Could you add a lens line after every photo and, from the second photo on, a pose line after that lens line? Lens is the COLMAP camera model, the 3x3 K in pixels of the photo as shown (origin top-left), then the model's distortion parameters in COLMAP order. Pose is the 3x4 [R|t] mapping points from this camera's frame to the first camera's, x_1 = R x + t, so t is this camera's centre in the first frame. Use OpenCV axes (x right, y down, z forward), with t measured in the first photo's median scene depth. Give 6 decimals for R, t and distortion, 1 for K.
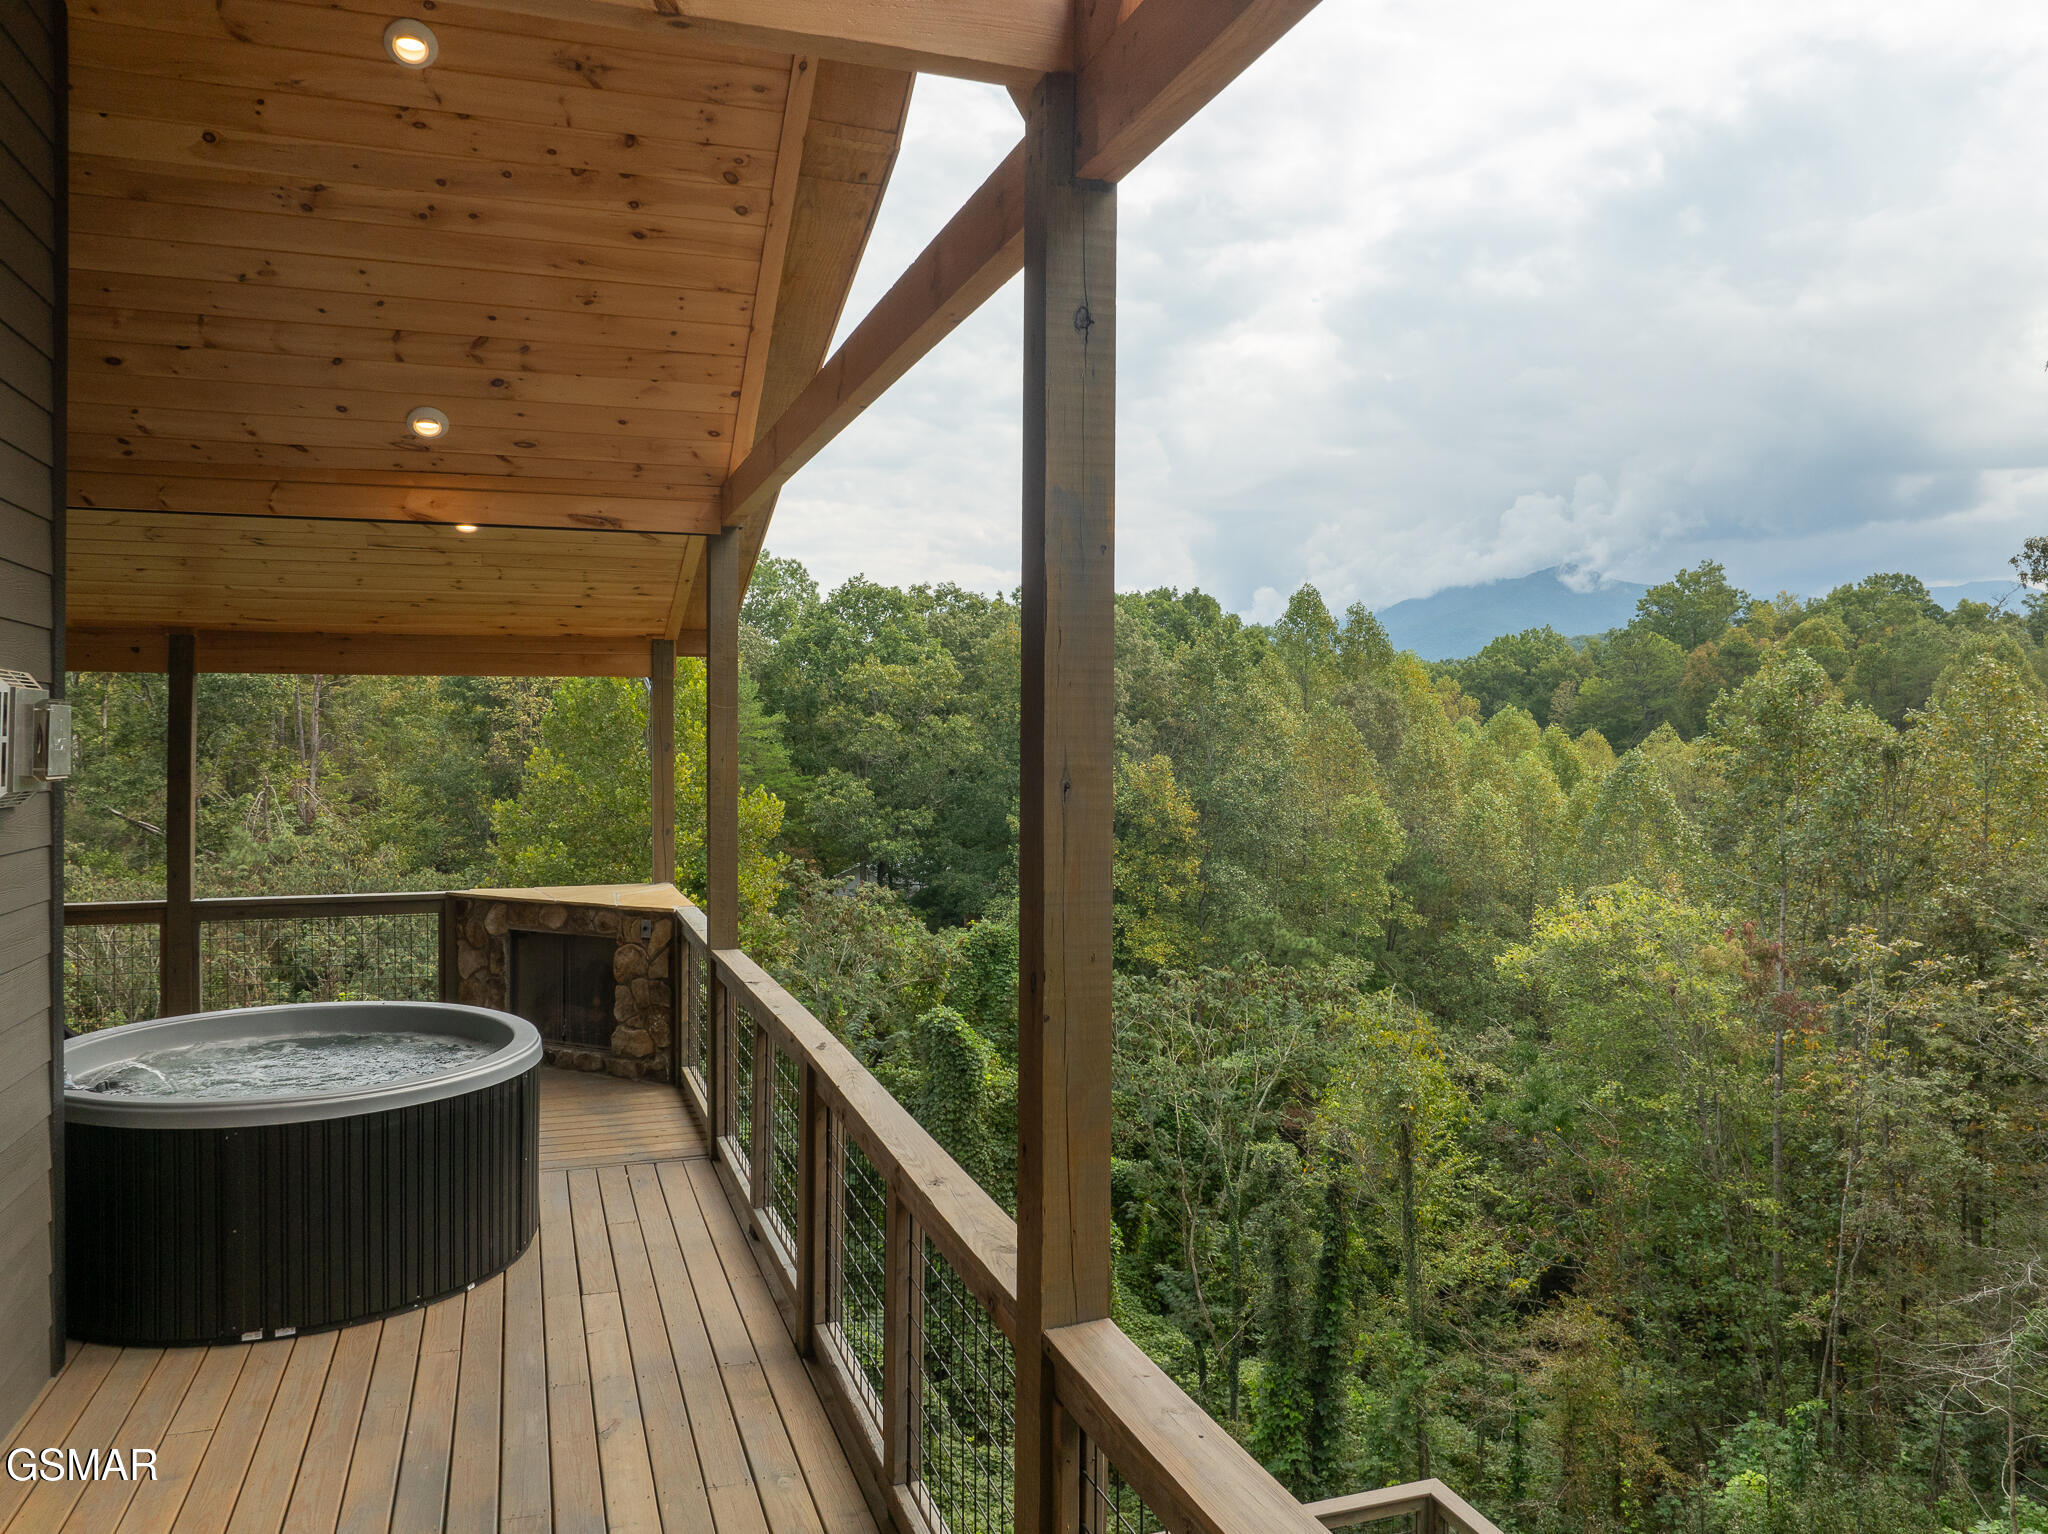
lens RADIAL K [[1456.1, 0, 1024.0], [0, 1456.1, 767.0], [0, 0, 1]] dist [-0.044706, -0.002895]
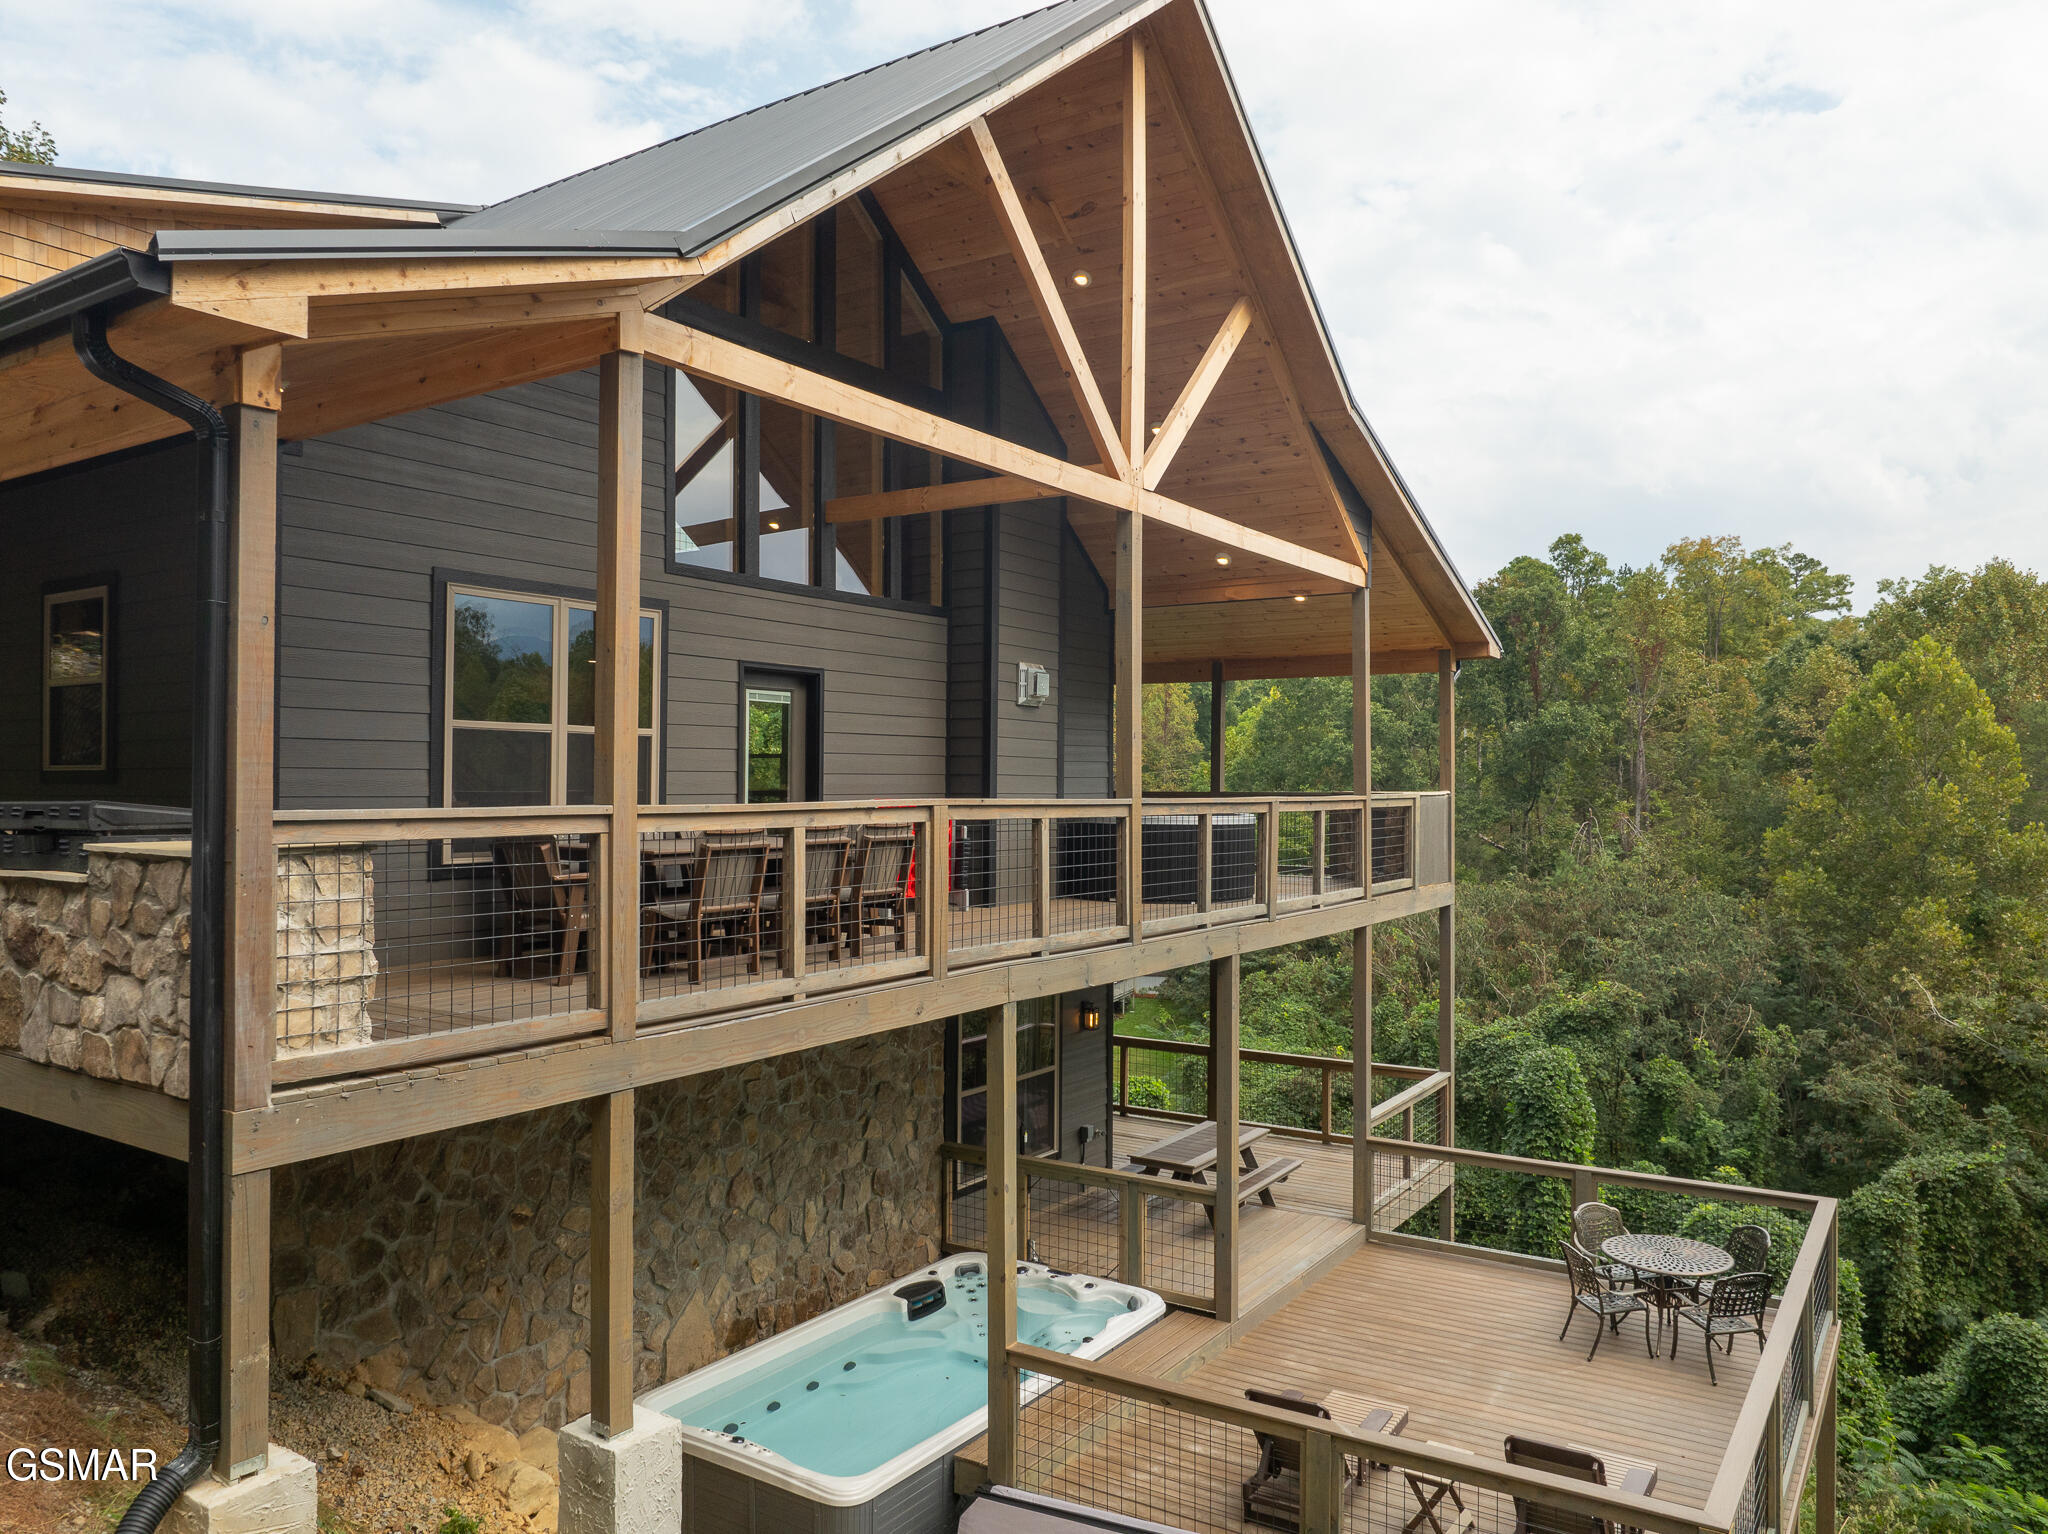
lens RADIAL K [[1456.1, 0, 1024.0], [0, 1456.1, 767.0], [0, 0, 1]] dist [-0.044706, -0.002895]
pose [[0.606285, -0.010677, -0.795176, 0.146652], [-0.020512, 0.999367, -0.029058, 0.020039], [0.794983, 0.033928, 0.605682, -0.077612]]
